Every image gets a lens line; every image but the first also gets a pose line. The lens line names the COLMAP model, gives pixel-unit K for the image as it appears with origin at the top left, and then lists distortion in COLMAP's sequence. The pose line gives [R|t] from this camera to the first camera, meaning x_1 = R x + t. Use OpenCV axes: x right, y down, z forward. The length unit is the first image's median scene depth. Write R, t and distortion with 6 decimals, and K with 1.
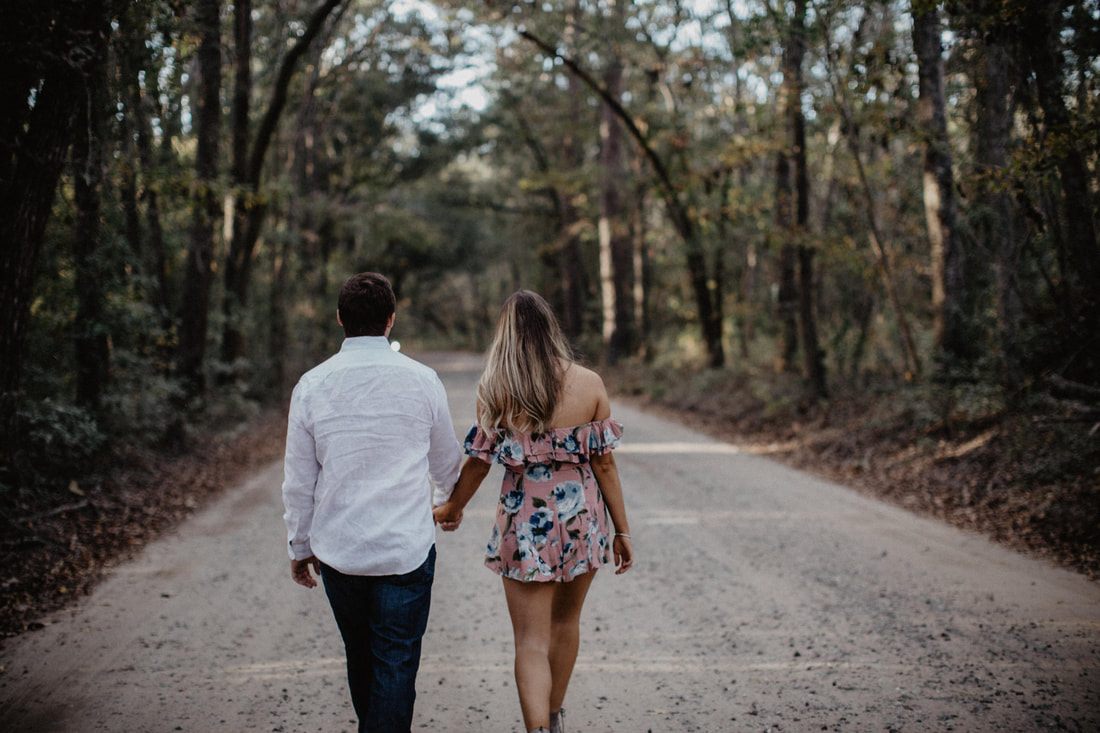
lens RADIAL K [[1673.4, 0, 550.0], [0, 1673.4, 366.5], [0, 0, 1]] dist [-0.154438, 0.369182]
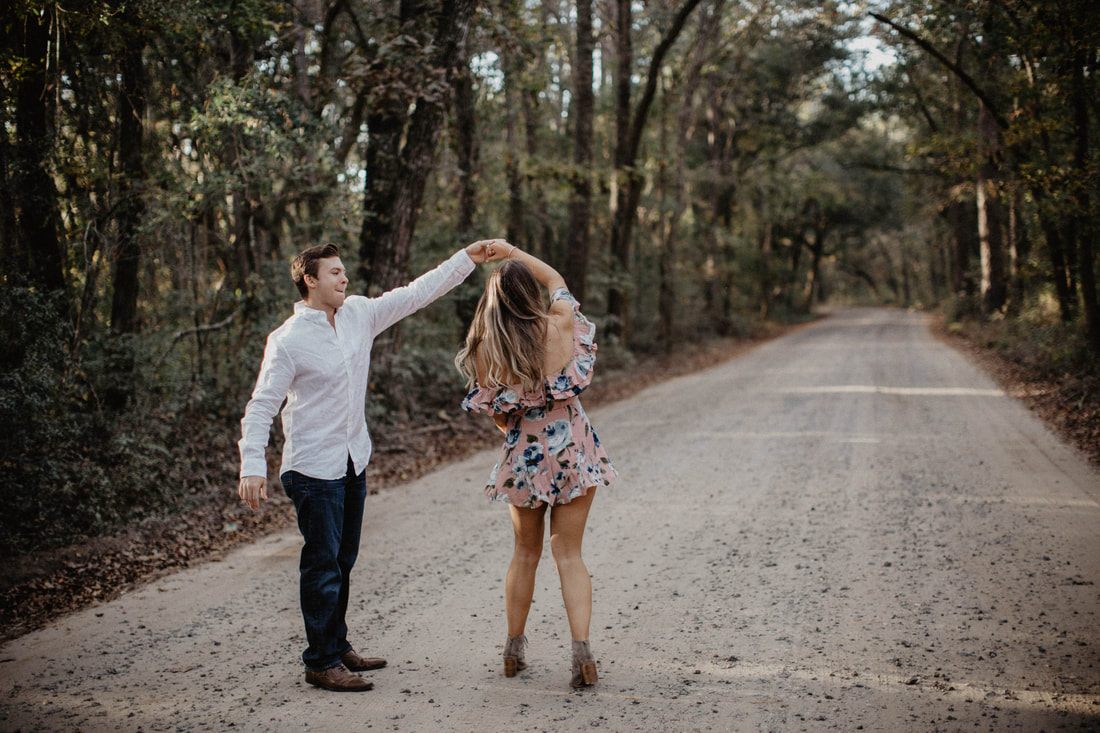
lens RADIAL K [[1673.4, 0, 550.0], [0, 1673.4, 366.5], [0, 0, 1]] dist [-0.154438, 0.369182]
pose [[0.964588, 0.005777, -0.263697, 0.056408], [0.001324, 0.999641, 0.026742, 0.000033], [0.263757, -0.026144, 0.964235, -0.098704]]
